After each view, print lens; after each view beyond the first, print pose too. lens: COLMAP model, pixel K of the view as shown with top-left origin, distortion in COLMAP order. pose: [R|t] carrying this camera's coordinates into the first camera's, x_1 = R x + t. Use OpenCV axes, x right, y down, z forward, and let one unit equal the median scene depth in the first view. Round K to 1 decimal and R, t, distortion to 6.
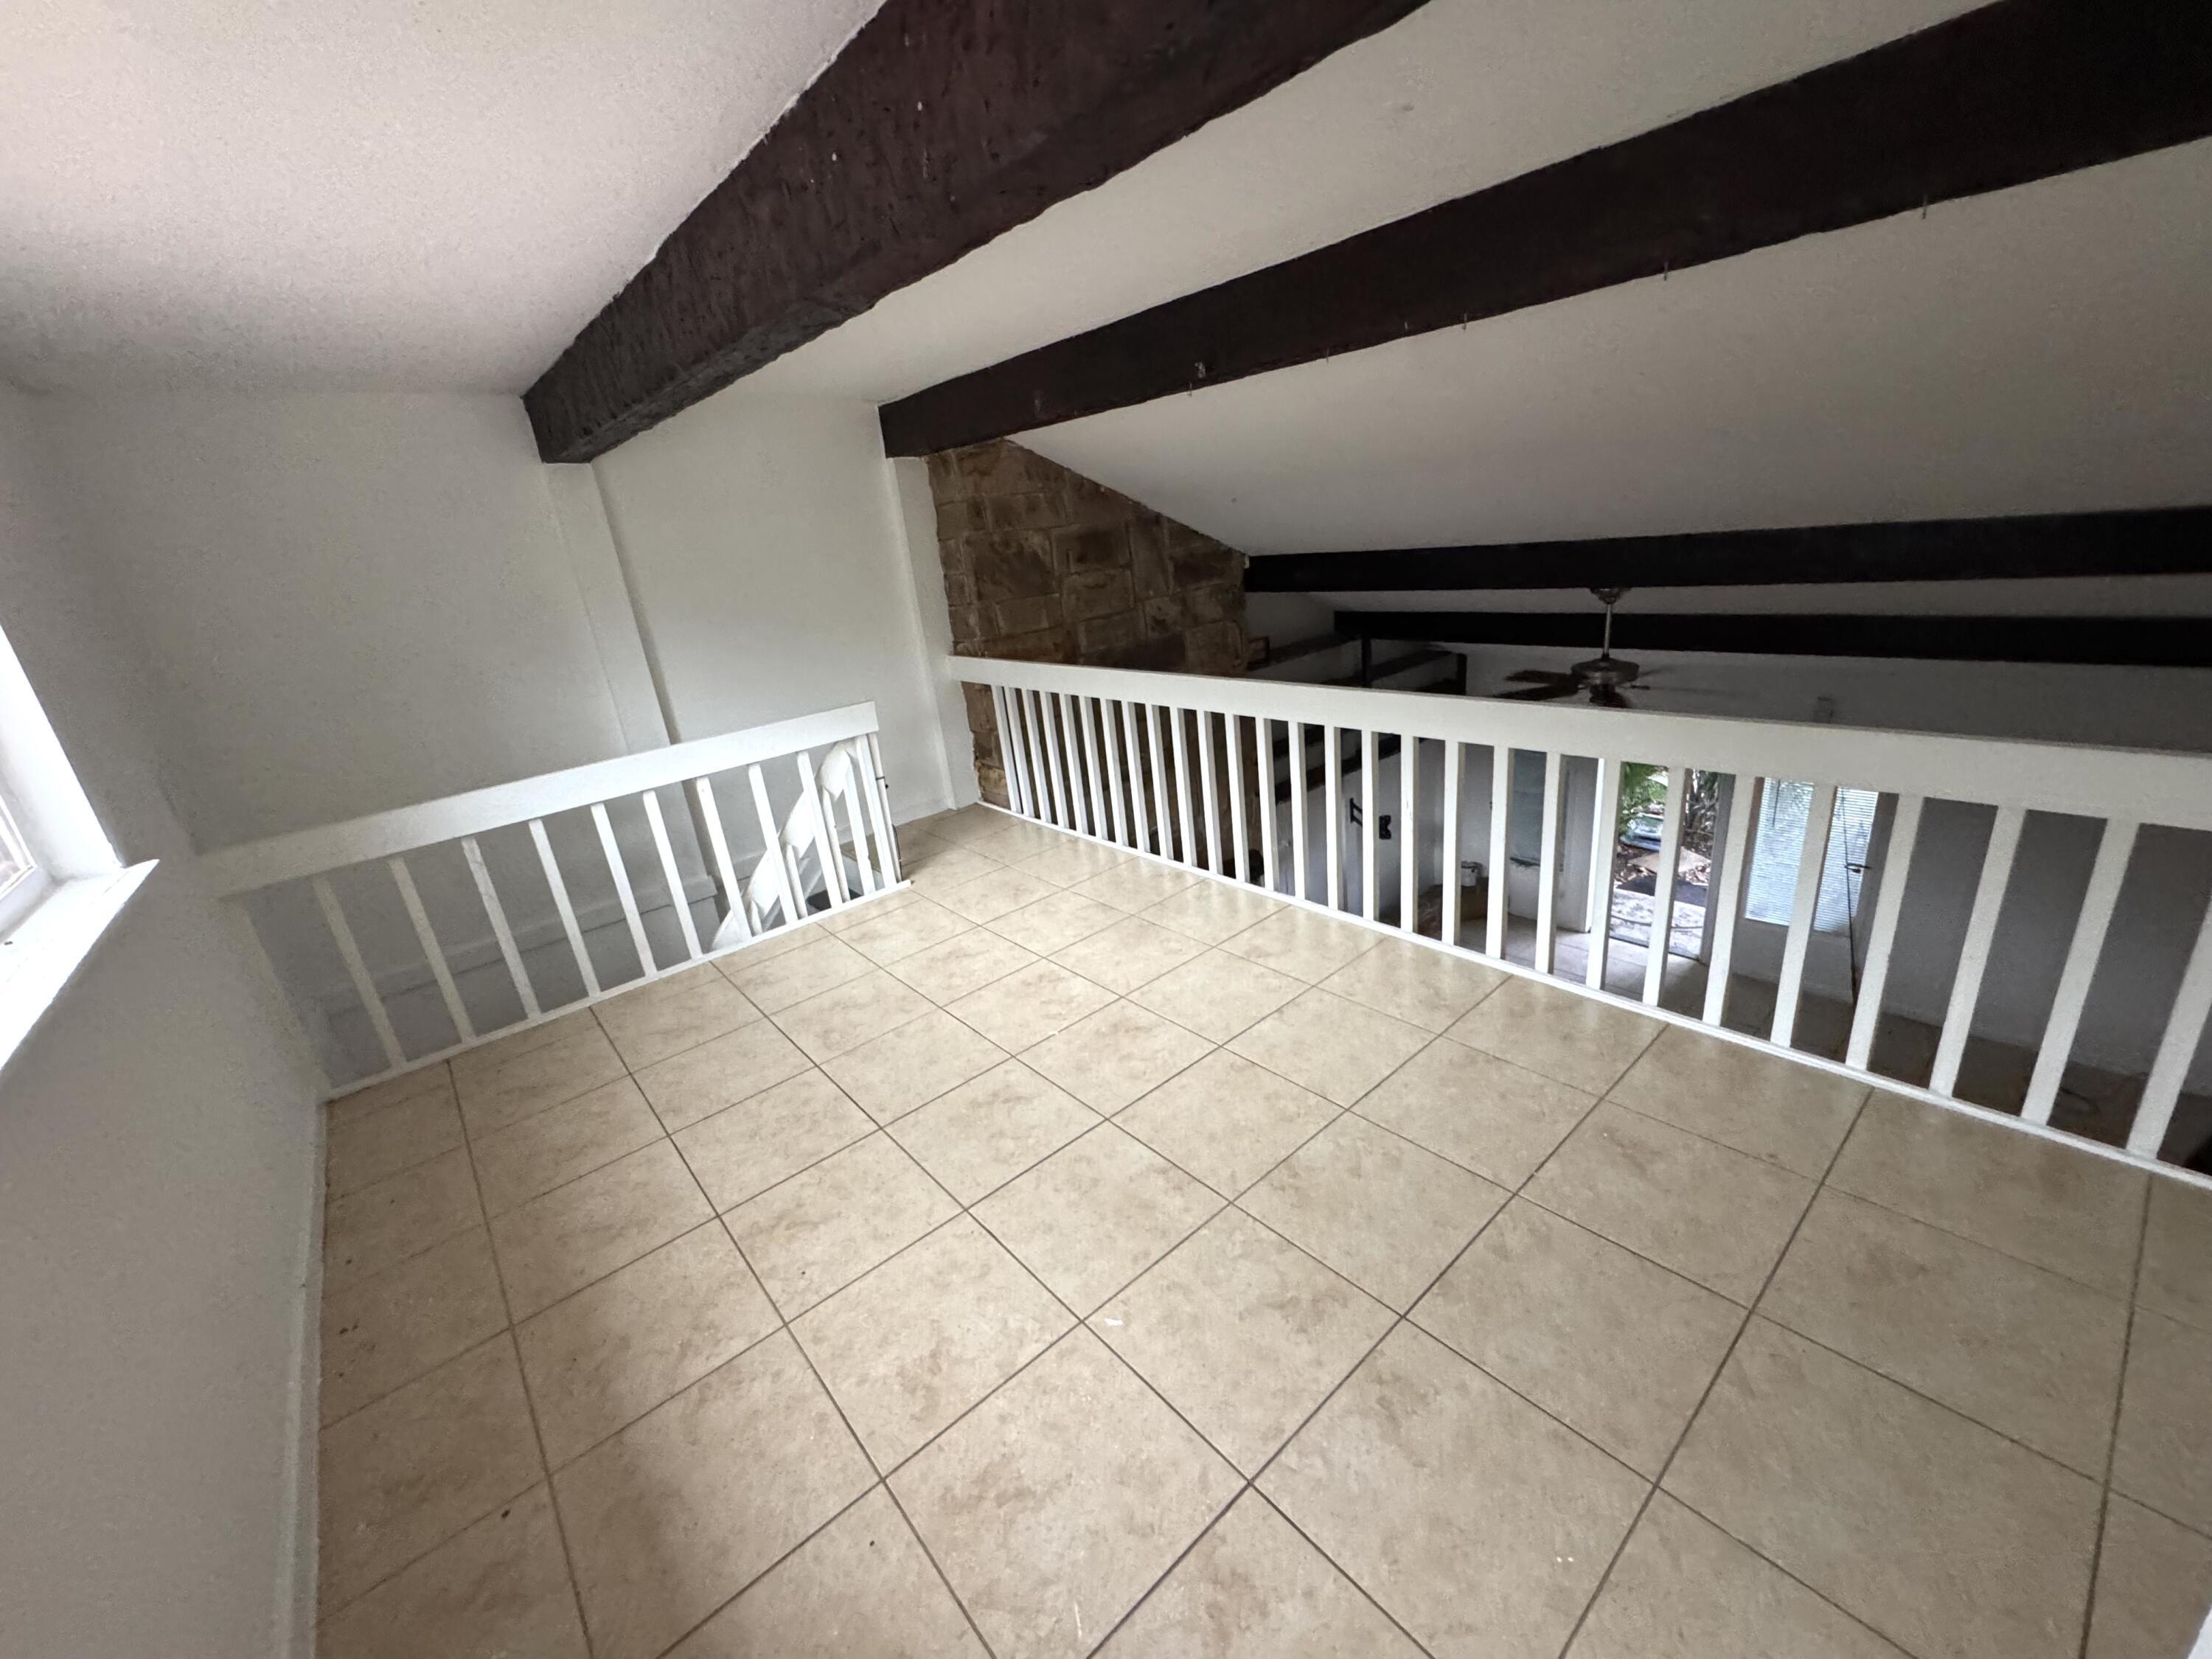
lens RADIAL K [[890.5, 0, 1104.1], [0, 890.5, 826.1], [0, 0, 1]] dist [-0.000953, 0.000273]
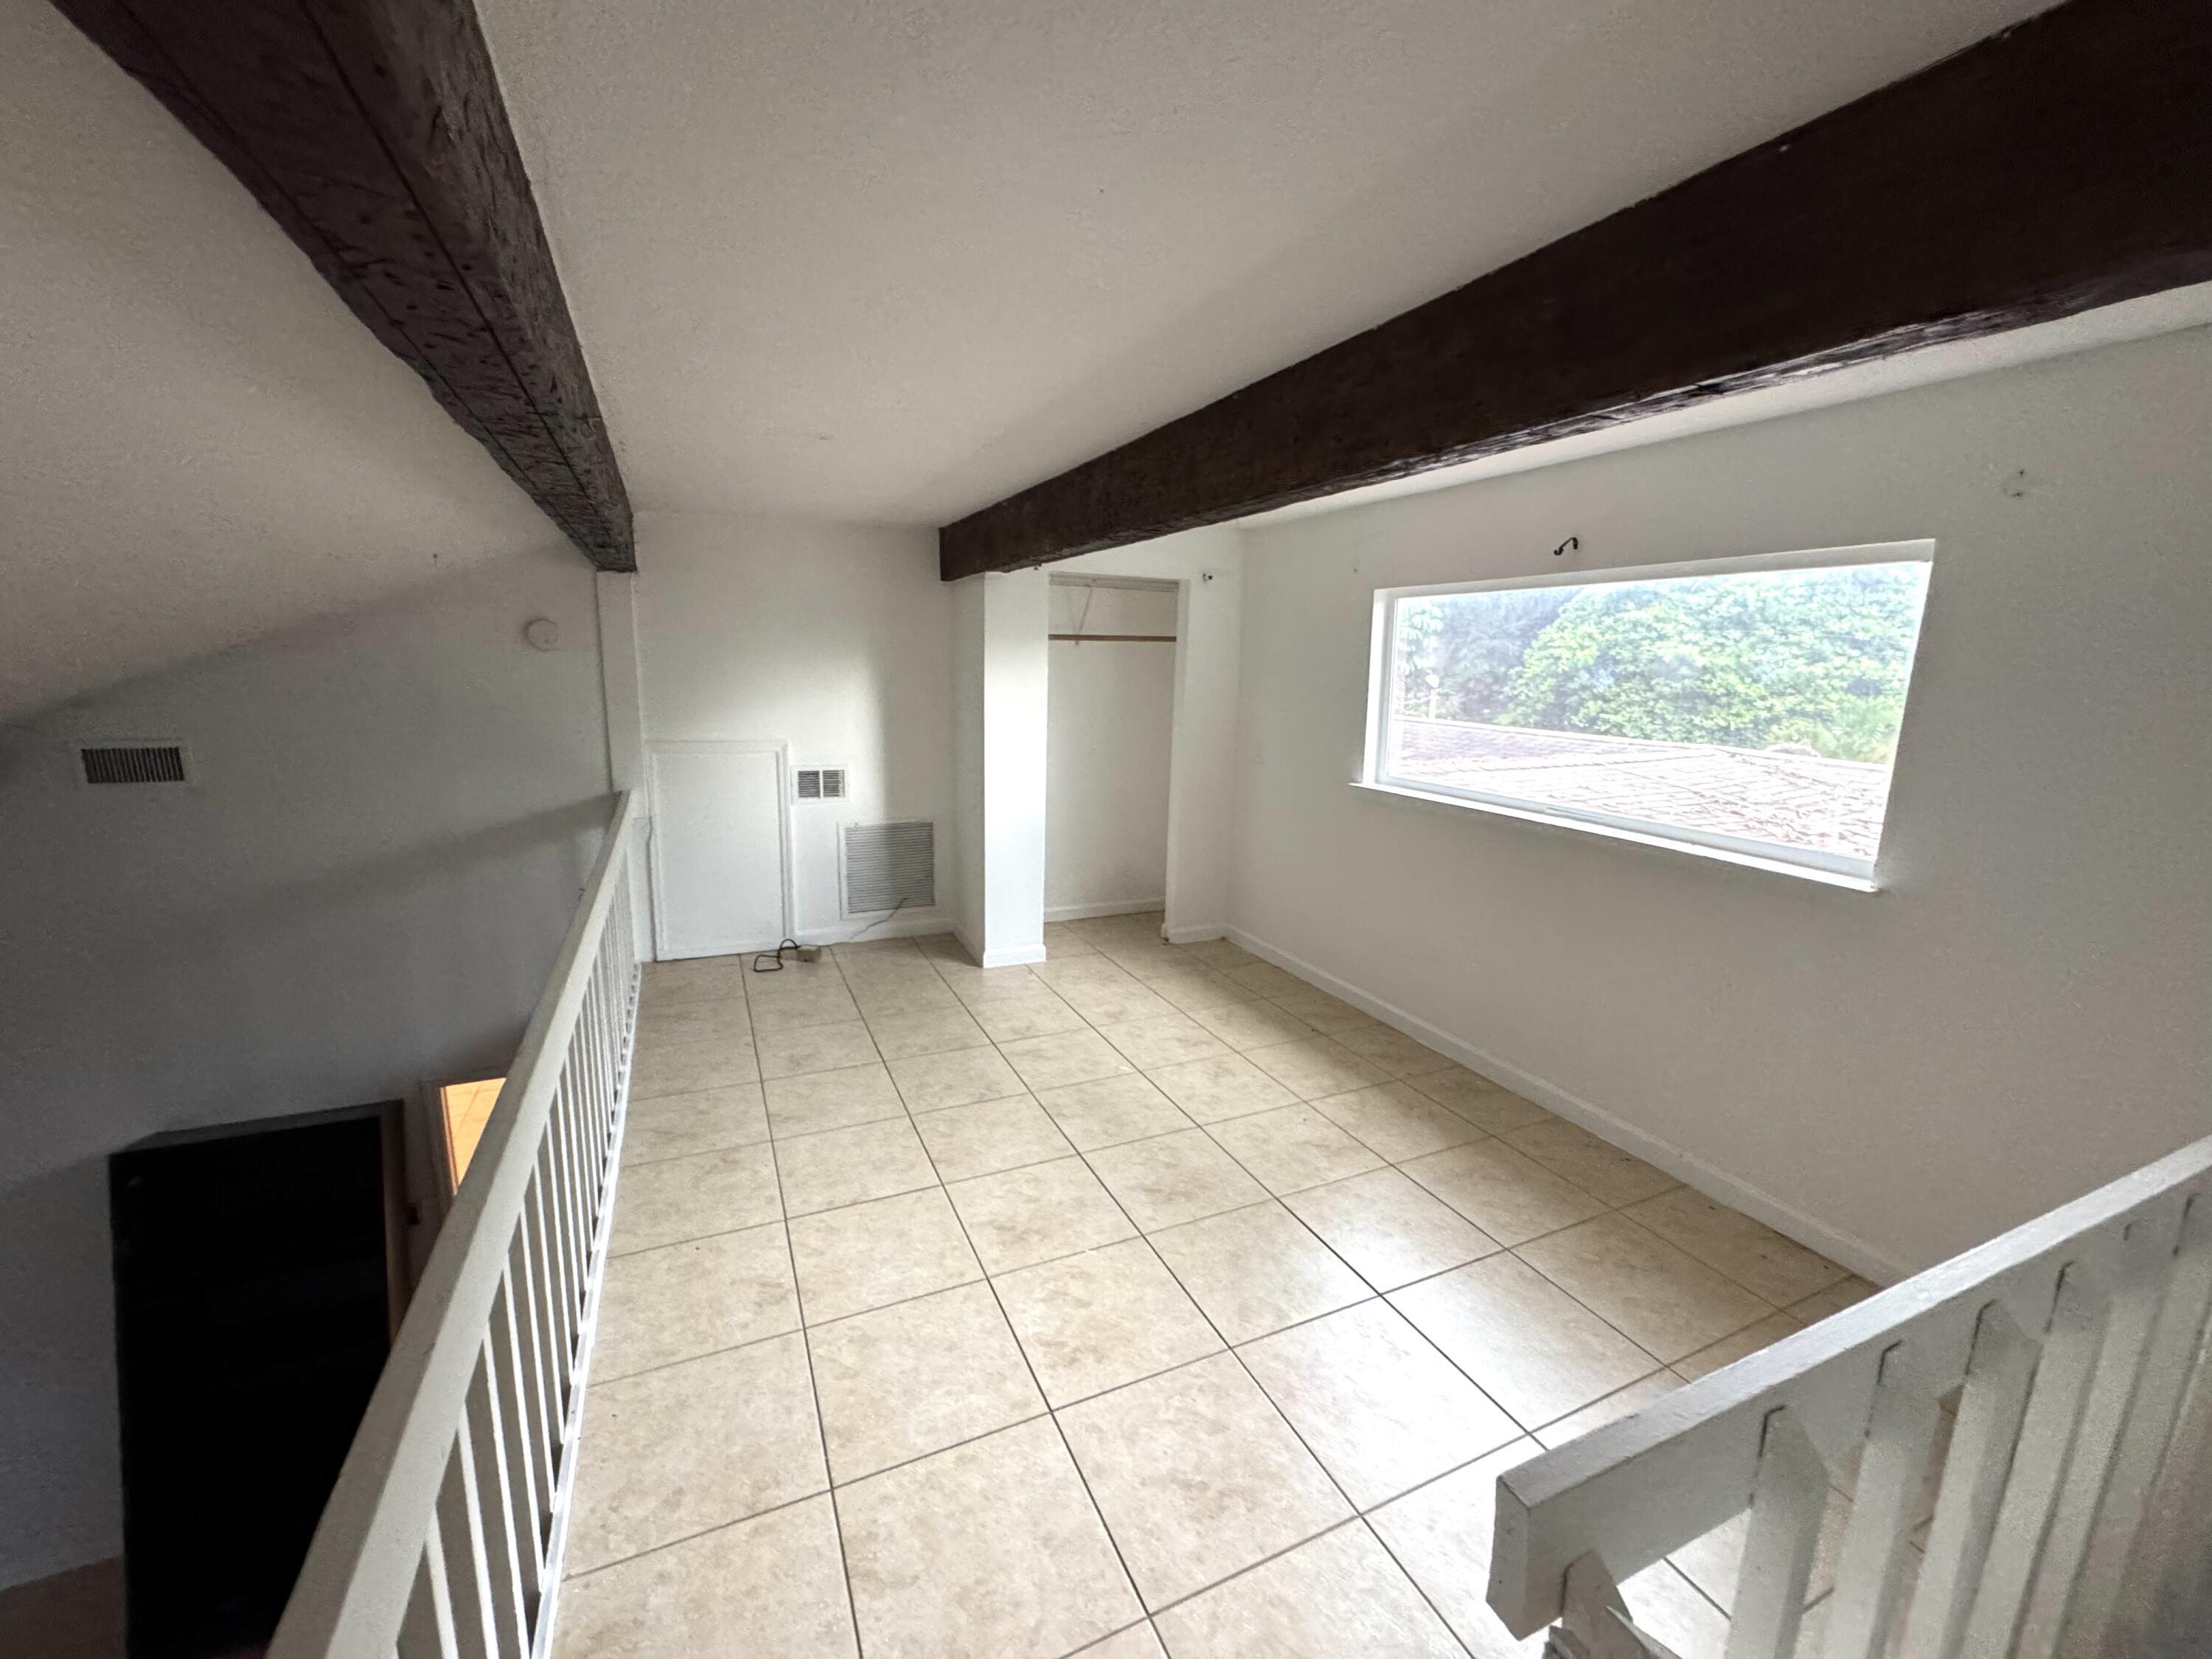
lens RADIAL K [[890.5, 0, 1100.0], [0, 890.5, 829.2], [0, 0, 1]] dist [-0.000953, 0.000273]
pose [[-0.959191, 0.034906, 0.280595, -0.407269], [0.169703, 0.864821, 0.472532, -0.664171], [-0.226170, 0.500866, -0.835452, 1.931156]]
